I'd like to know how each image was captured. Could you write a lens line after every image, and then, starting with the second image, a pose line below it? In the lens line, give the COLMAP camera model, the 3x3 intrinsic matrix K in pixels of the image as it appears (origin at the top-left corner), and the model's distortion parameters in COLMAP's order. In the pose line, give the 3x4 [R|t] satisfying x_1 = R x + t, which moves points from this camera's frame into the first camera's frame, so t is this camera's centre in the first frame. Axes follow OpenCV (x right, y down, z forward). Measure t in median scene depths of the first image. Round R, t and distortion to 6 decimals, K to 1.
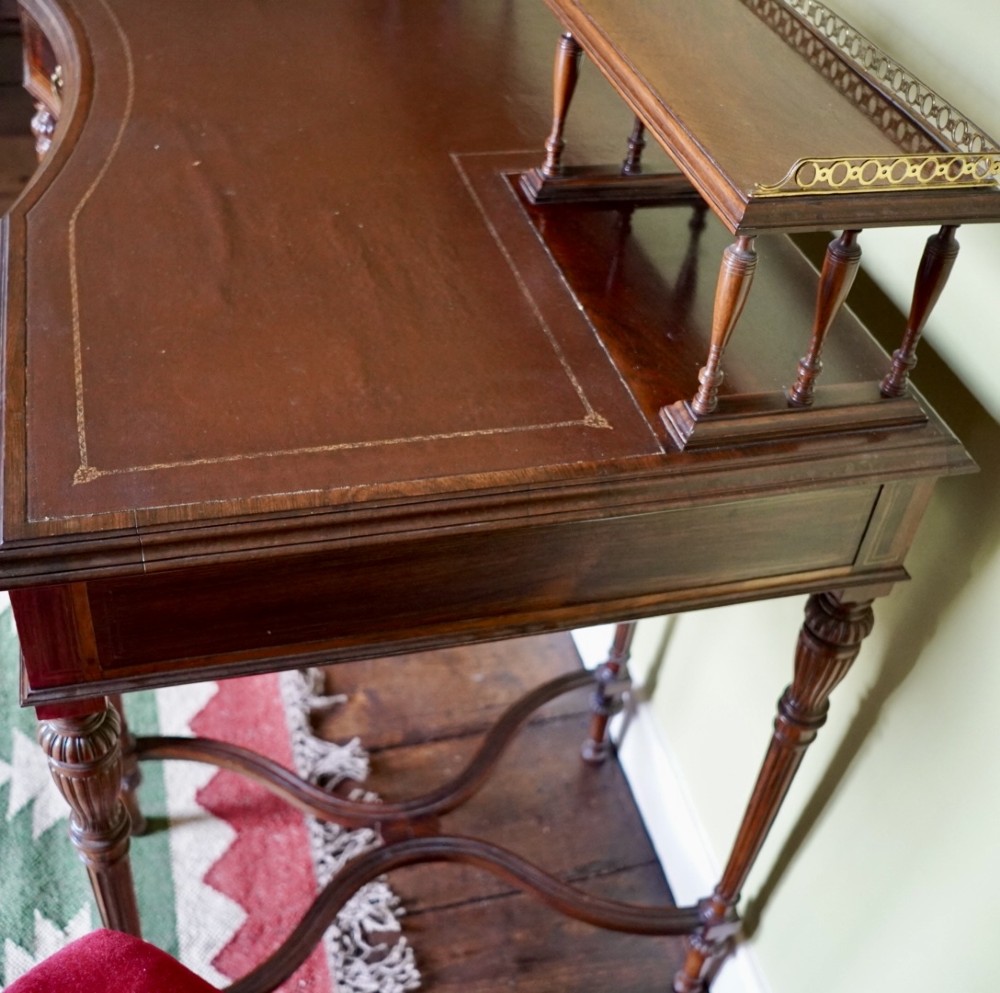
lens RADIAL K [[1303.6, 0, 500.0], [0, 1303.6, 496.5], [0, 0, 1]] dist [-0.157121, 0.138837]
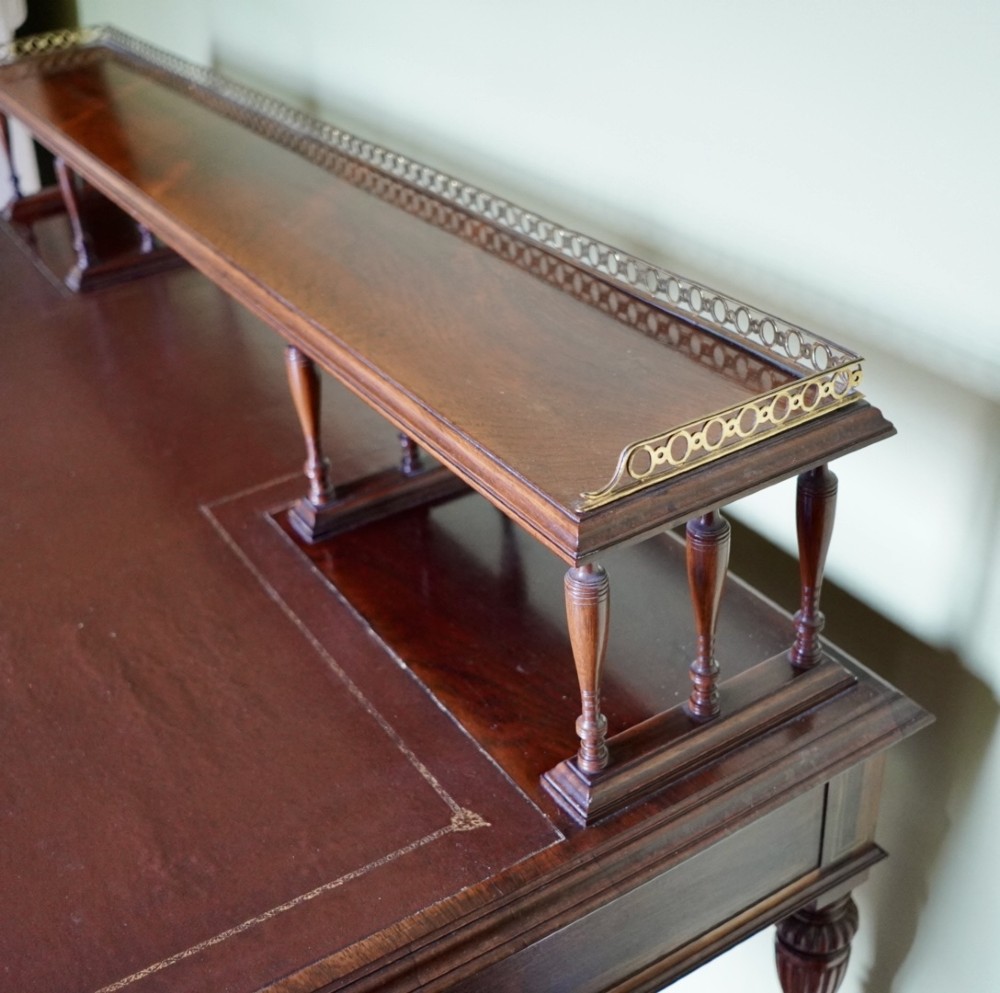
lens RADIAL K [[1303.6, 0, 500.0], [0, 1303.6, 496.5], [0, 0, 1]] dist [-0.157121, 0.138837]
pose [[0.949141, -0.278847, 0.146206, 0.033959], [0.299397, 0.943040, -0.145042, -0.122498], [-0.097434, 0.181439, 0.978563, 0.212007]]
